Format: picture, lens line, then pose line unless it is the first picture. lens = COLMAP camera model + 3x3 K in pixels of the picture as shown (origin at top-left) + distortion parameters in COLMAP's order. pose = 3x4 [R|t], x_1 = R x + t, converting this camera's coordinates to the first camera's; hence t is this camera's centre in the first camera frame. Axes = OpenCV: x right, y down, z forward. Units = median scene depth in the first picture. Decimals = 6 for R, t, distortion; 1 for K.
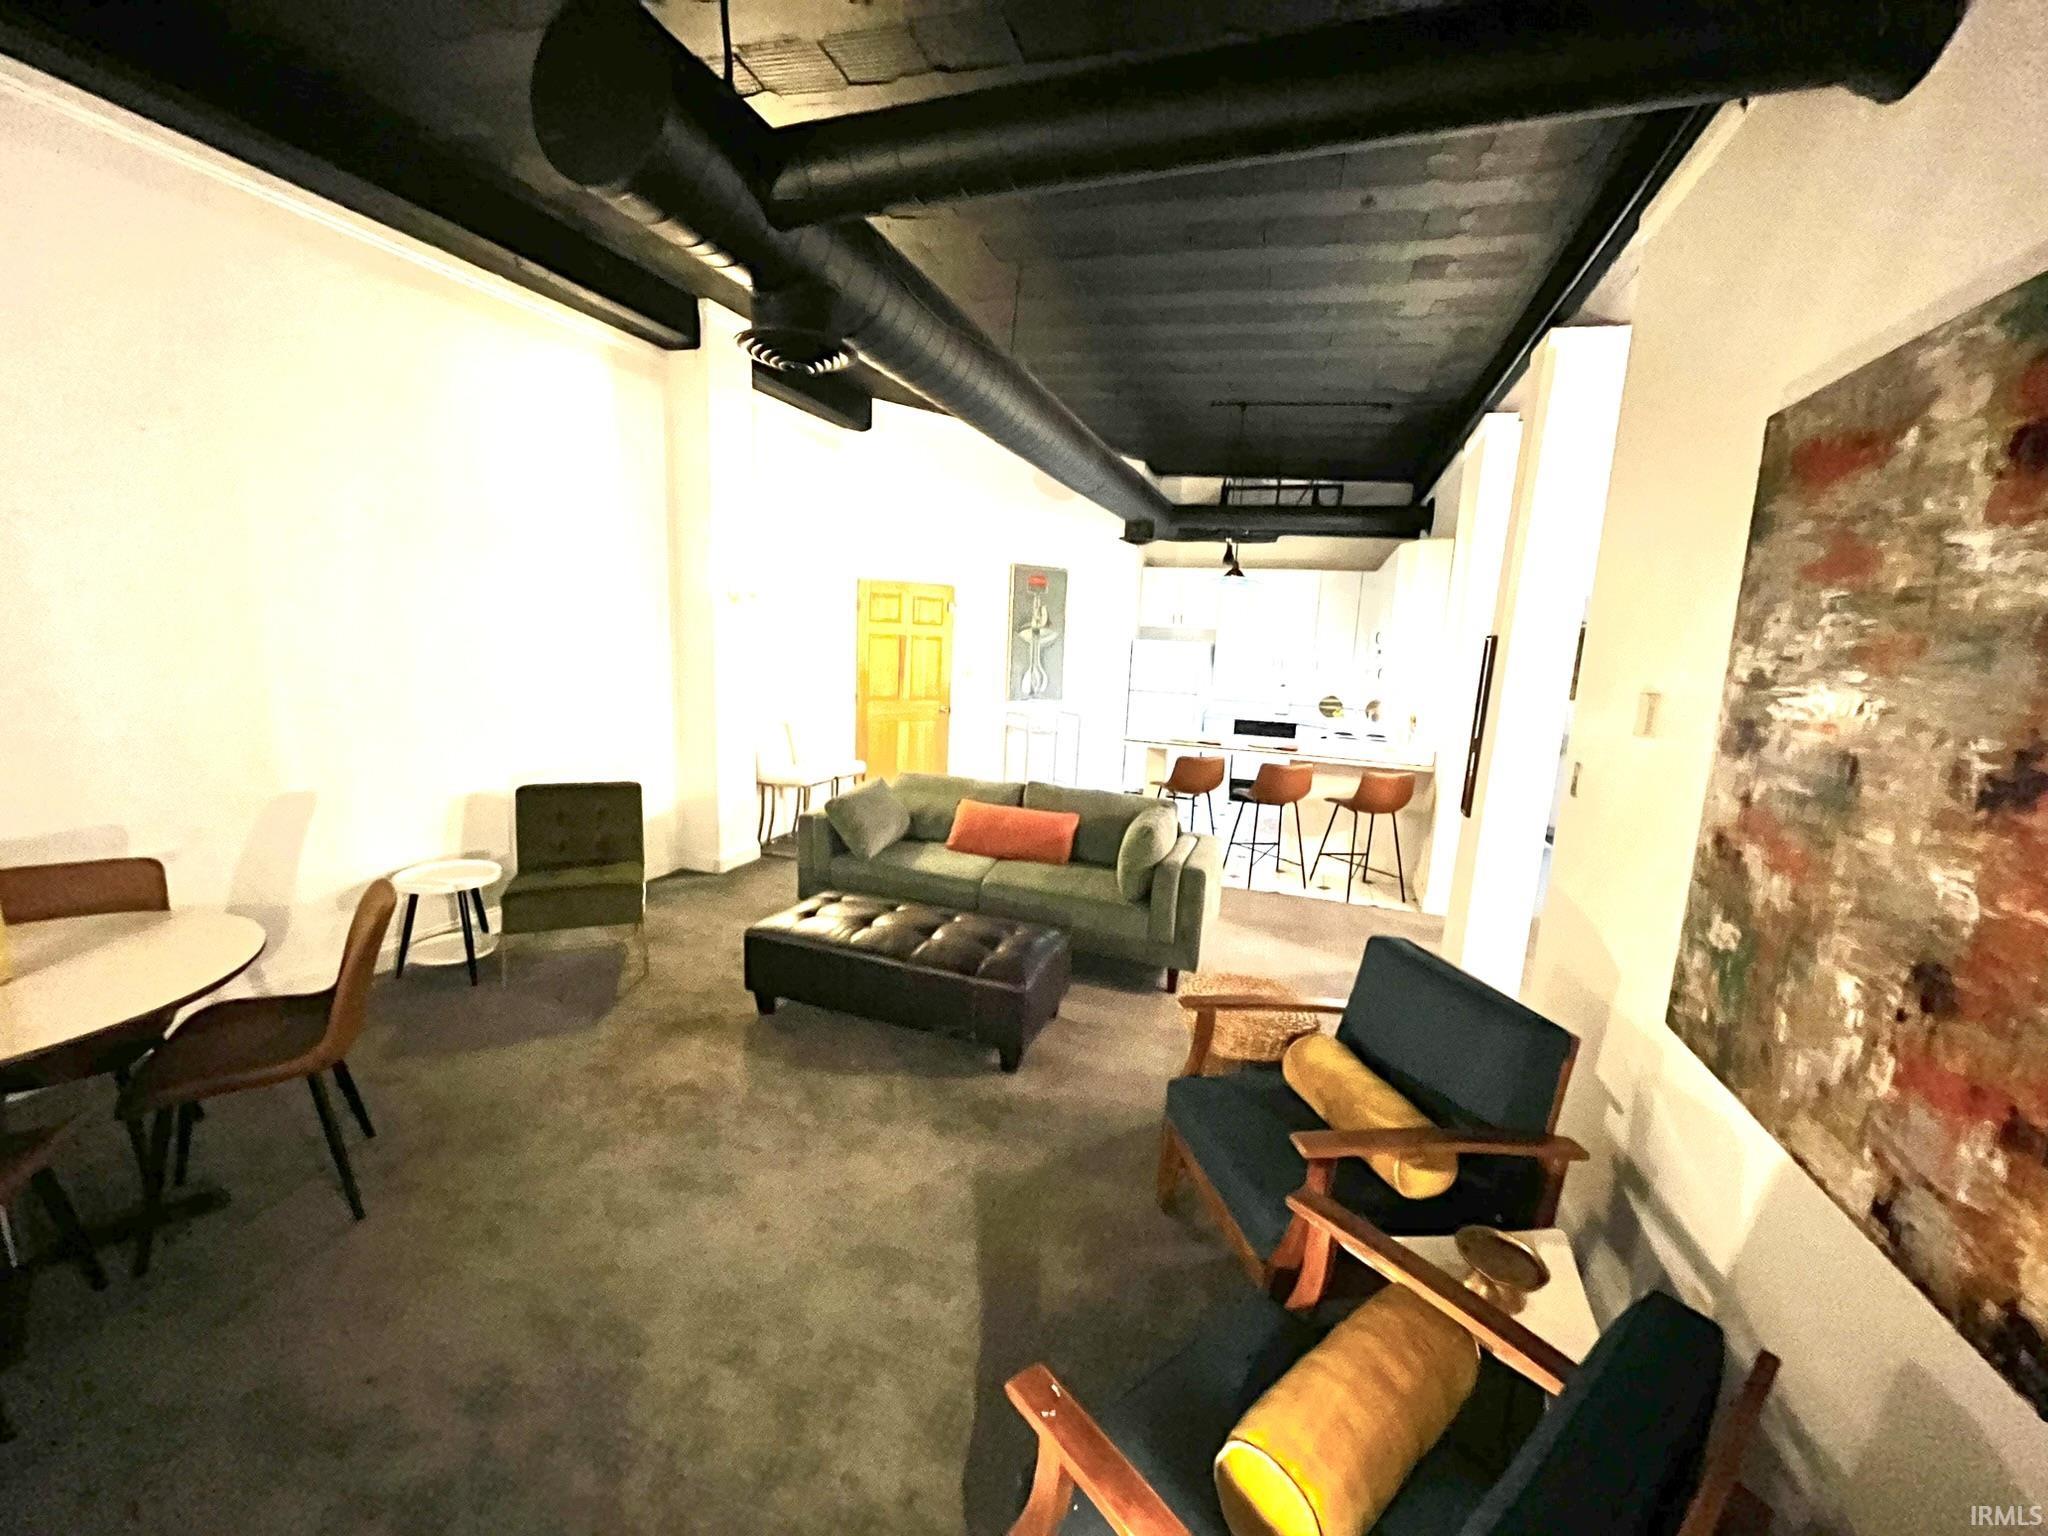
lens RADIAL K [[824.9, 0, 1016.4], [0, 824.9, 768.0], [0, 0, 1]] dist [-0.005644, -0.000343]
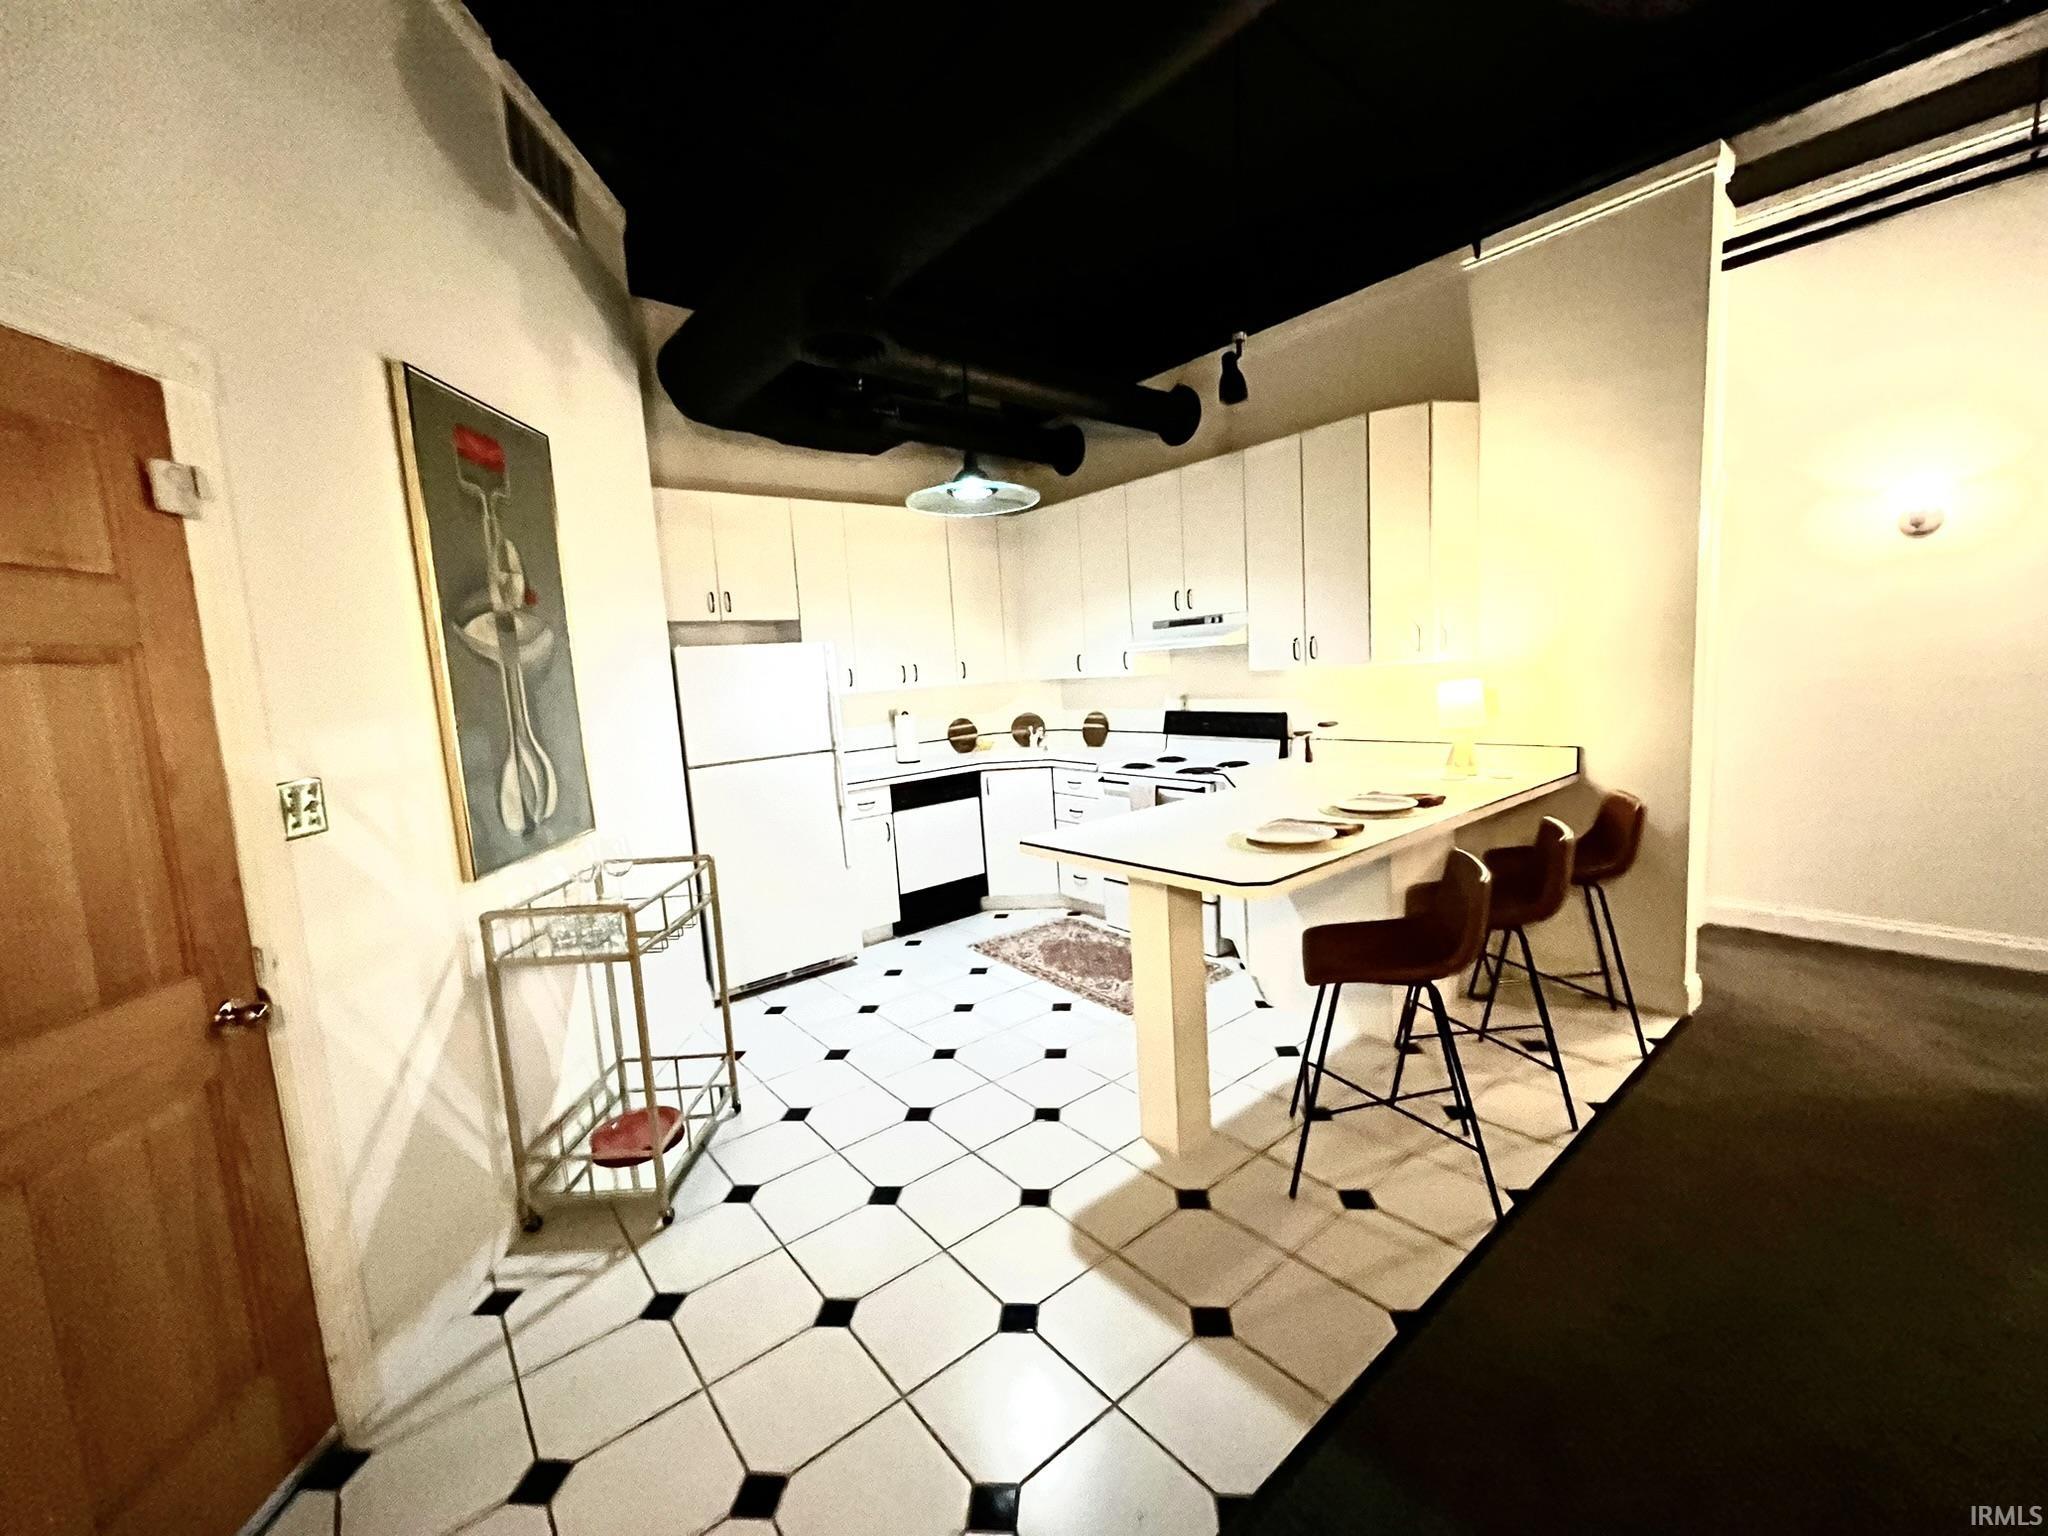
lens RADIAL K [[824.9, 0, 1016.4], [0, 824.9, 768.0], [0, 0, 1]] dist [-0.005644, -0.000343]
pose [[0.530887, -0.179869, 0.828135, -0.726520], [0.222174, 0.972576, 0.068813, -0.514357], [-0.817801, 0.147458, 0.556289, 3.767809]]
